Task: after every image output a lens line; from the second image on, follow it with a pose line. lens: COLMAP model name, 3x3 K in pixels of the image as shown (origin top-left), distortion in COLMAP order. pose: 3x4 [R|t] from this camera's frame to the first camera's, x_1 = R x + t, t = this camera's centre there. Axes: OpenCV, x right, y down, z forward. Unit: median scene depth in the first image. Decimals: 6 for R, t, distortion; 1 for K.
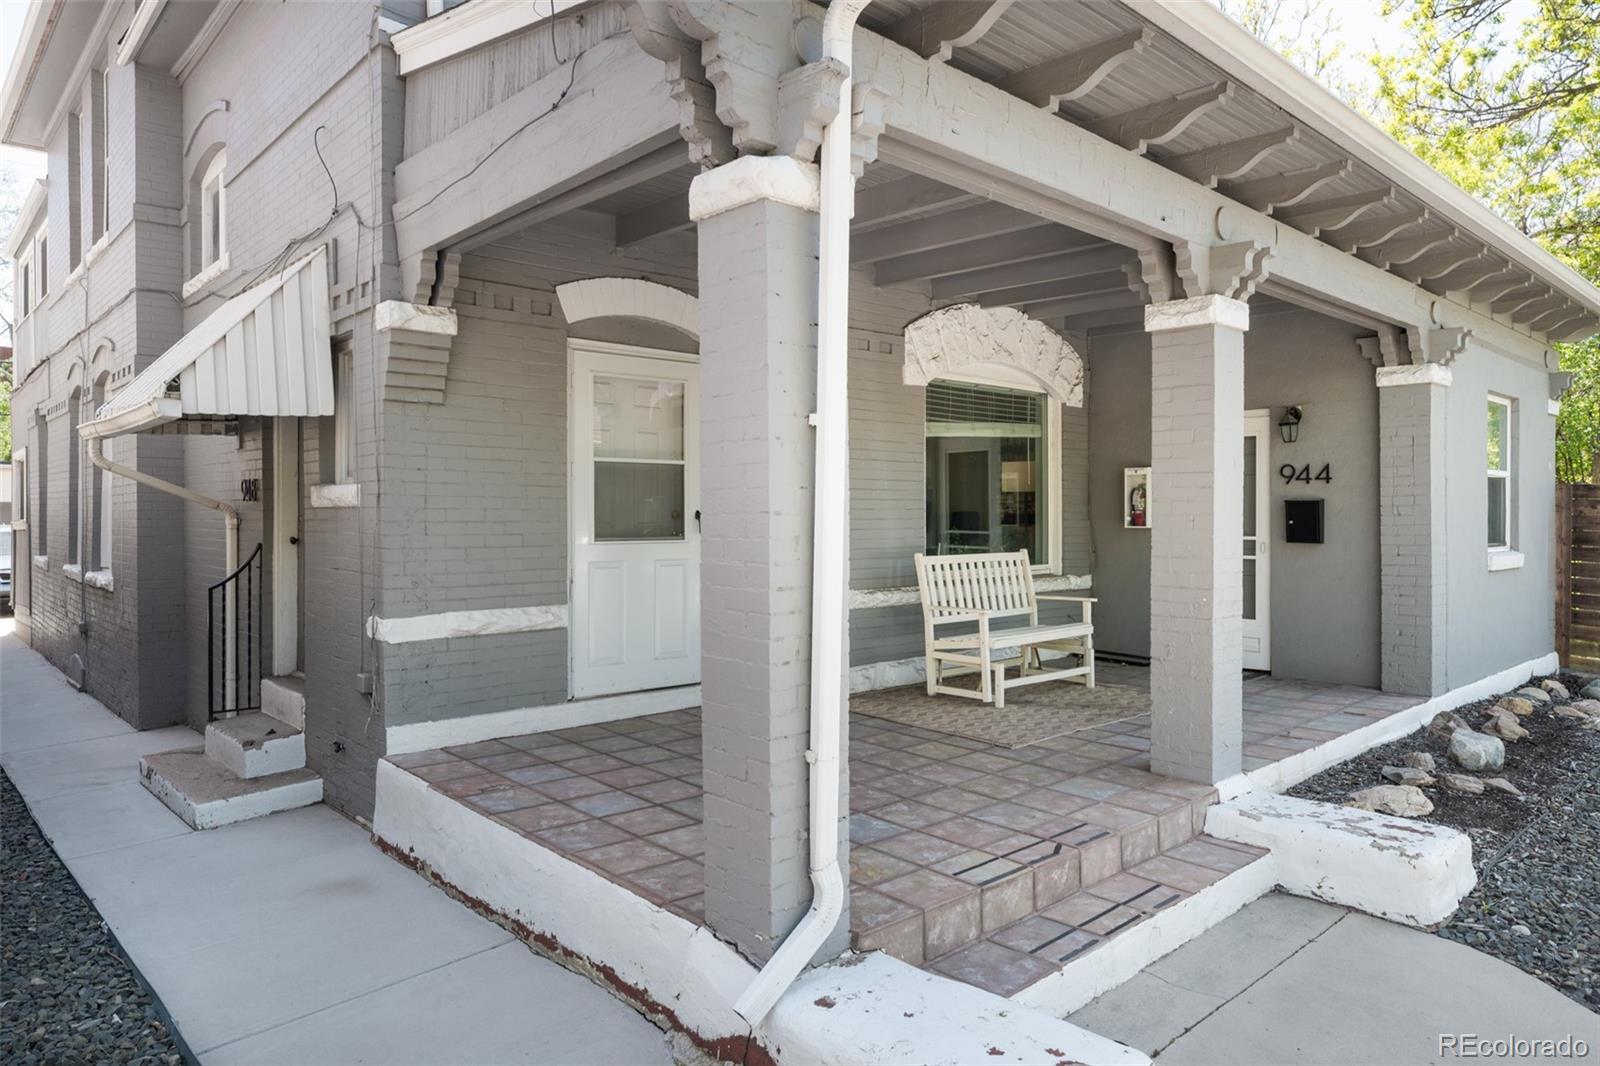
lens RADIAL K [[1037.2, 0, 803.9], [0, 1037.2, 520.2], [0, 0, 1]] dist [0.002089, 0.001644]
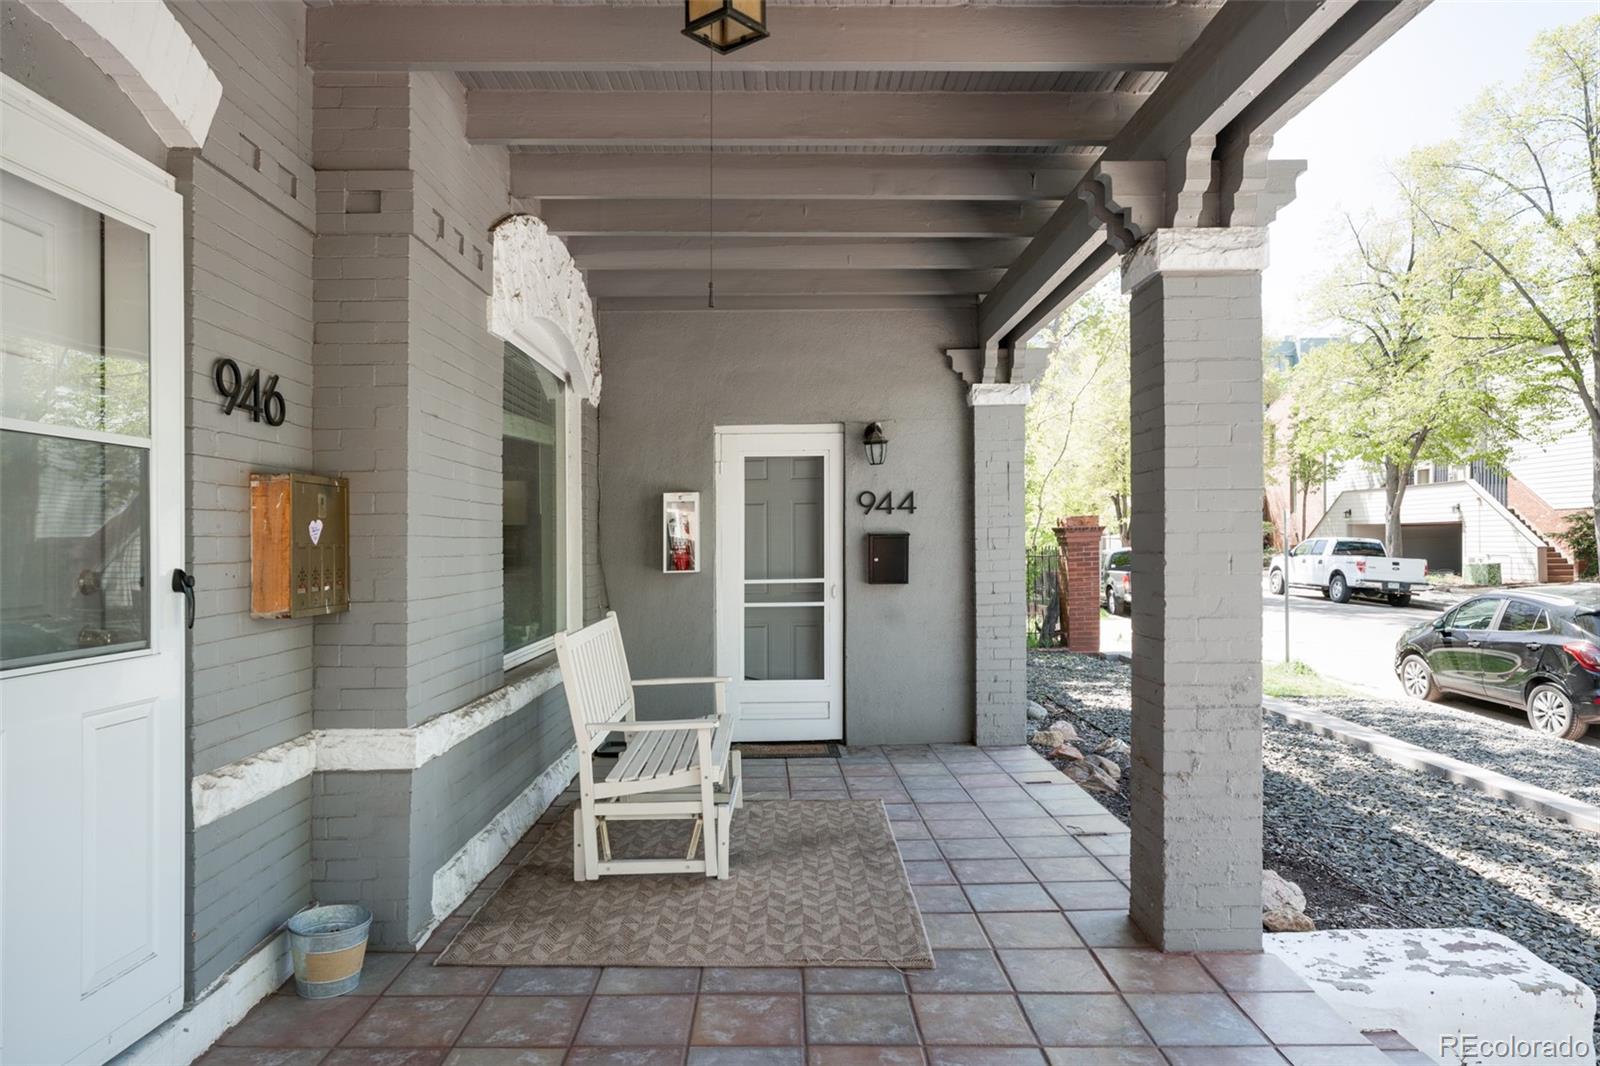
lens RADIAL K [[1037.2, 0, 794.6], [0, 1037.2, 542.3], [0, 0, 1]] dist [0.002089, 0.001644]
pose [[0.675740, -0.013353, 0.737019, -0.208992], [0.024467, 0.999691, -0.004320, -0.010918], [-0.736734, 0.020953, 0.675858, 0.513174]]
